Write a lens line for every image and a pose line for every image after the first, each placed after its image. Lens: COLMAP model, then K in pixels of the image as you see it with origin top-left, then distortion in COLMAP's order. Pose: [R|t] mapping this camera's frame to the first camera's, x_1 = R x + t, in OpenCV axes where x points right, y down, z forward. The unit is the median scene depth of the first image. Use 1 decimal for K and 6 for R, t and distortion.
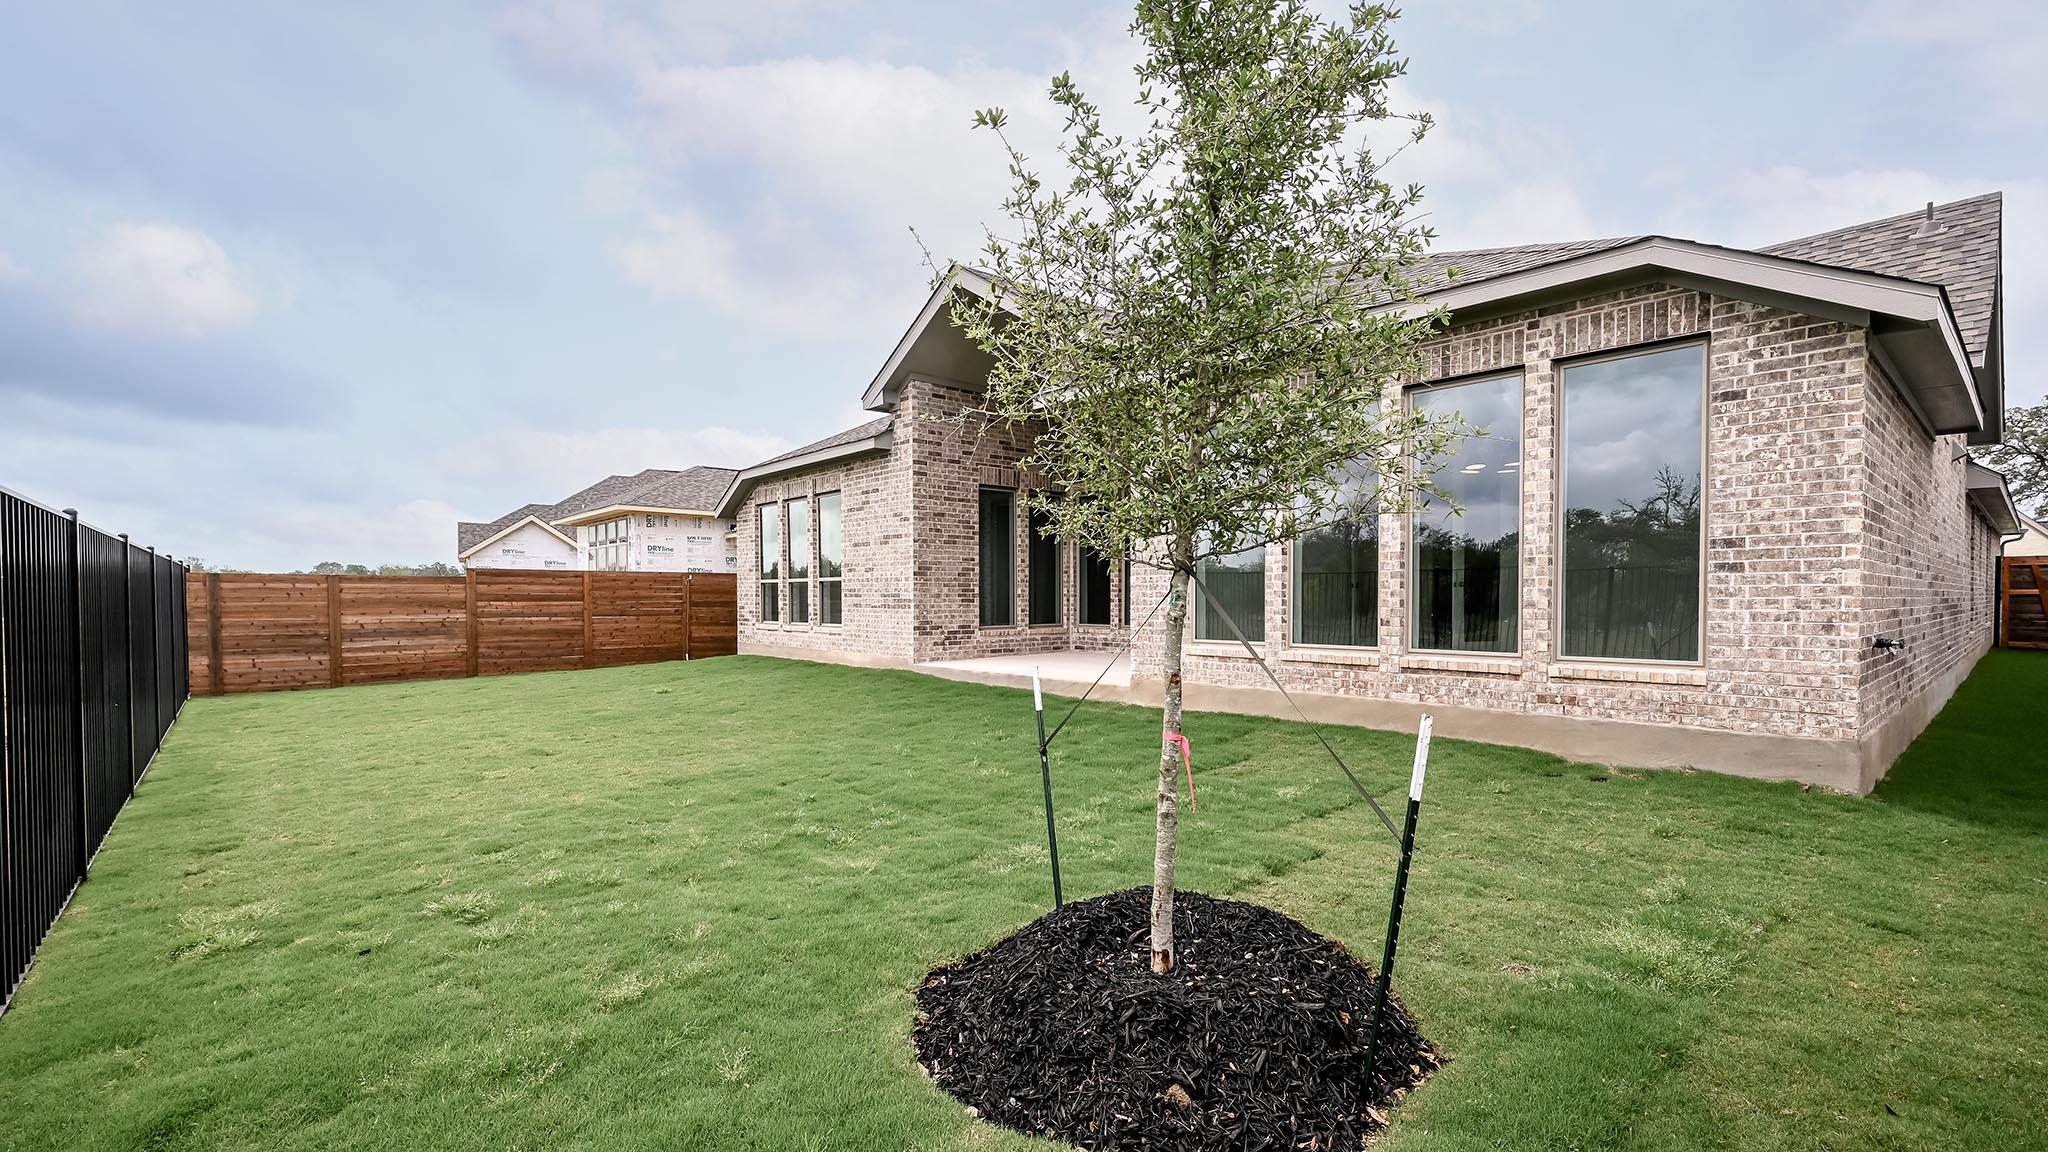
lens RADIAL K [[896.2, 0, 1024.0], [0, 896.2, 576.0], [0, 0, 1]] dist [-0.000332, -0.000030]
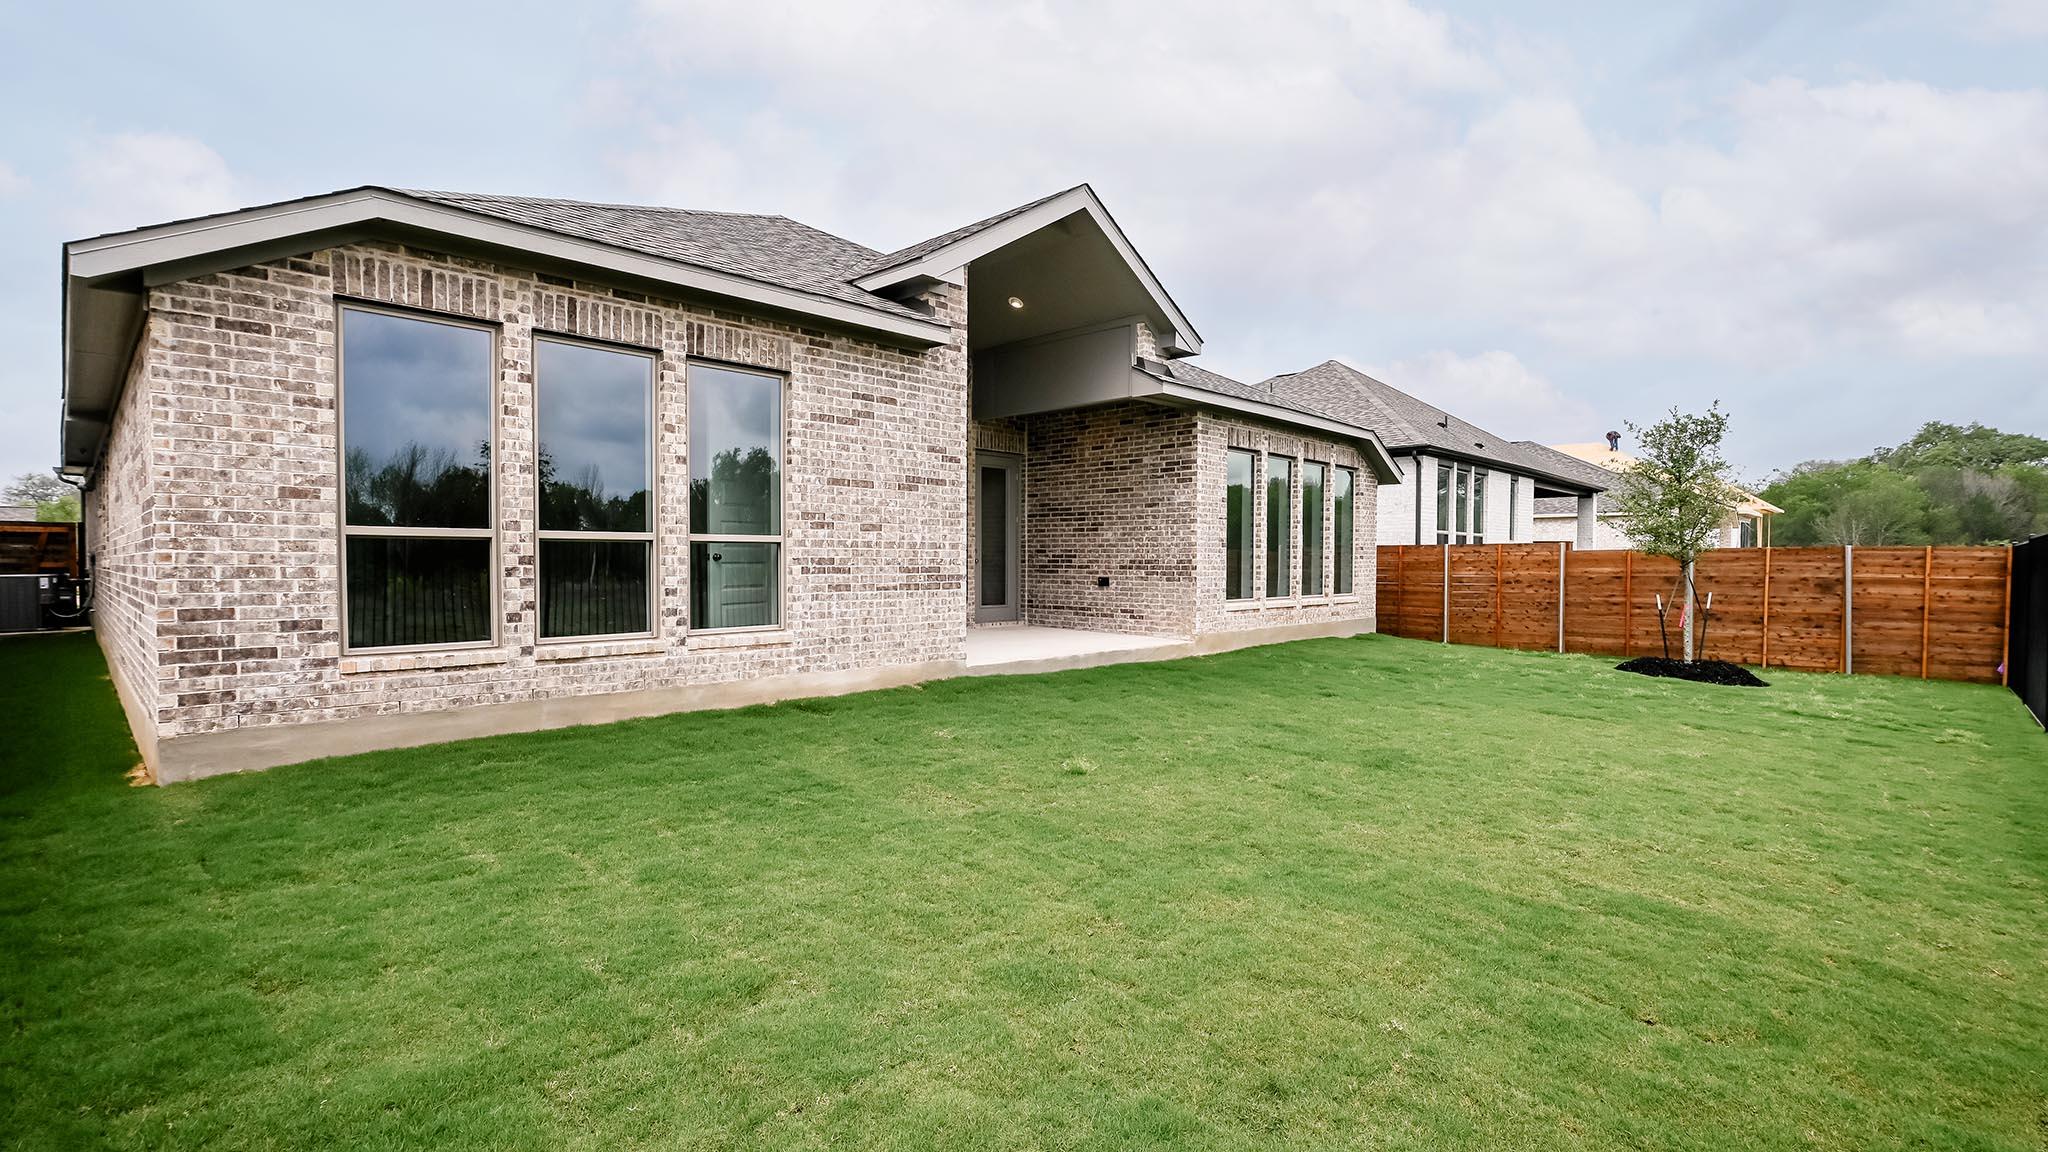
lens RADIAL K [[1009.6, 0, 1024.0], [0, 1009.6, 576.0], [0, 0, 1]] dist [0.000389, 0.000028]
pose [[-0.133826, -0.001827, 0.991003, -0.813390], [-0.010743, 0.999942, 0.000393, 0.023041], [-0.990947, -0.010593, -0.133838, 0.934910]]
